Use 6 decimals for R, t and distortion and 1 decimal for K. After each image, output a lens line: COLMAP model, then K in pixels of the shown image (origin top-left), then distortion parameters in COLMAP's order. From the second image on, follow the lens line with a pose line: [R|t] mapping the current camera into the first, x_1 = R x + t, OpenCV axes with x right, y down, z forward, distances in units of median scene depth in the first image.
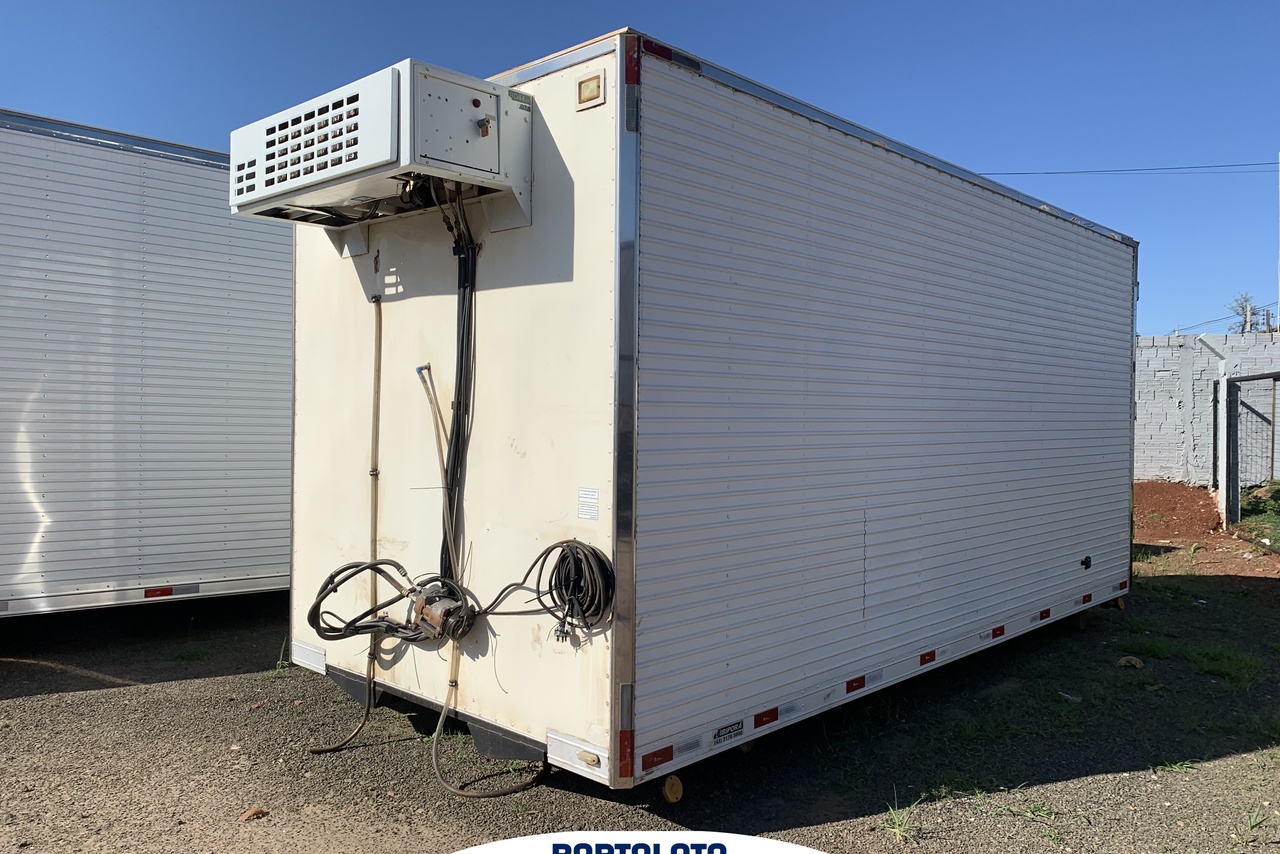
lens RADIAL K [[998.1, 0, 636.8], [0, 998.1, 420.7], [0, 0, 1]] dist [0.005908, -0.003301]
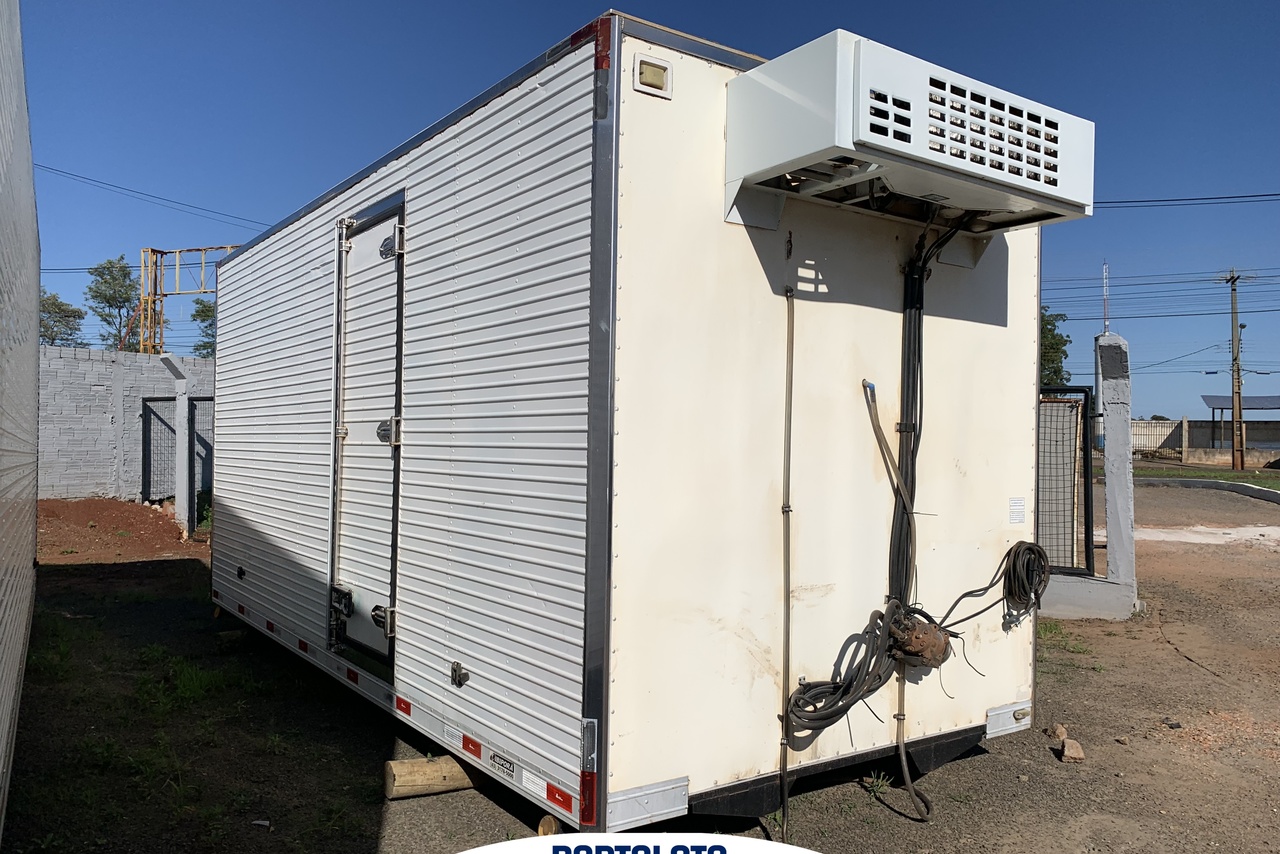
lens RADIAL K [[993.9, 0, 625.7], [0, 993.9, 423.3], [0, 0, 1]] dist [0.017183, -0.005061]
pose [[0.192379, 0.013378, 0.981229, -1.144985], [-0.003534, 0.999910, -0.012940, -0.005829], [-0.981314, -0.000979, 0.192409, 1.042893]]
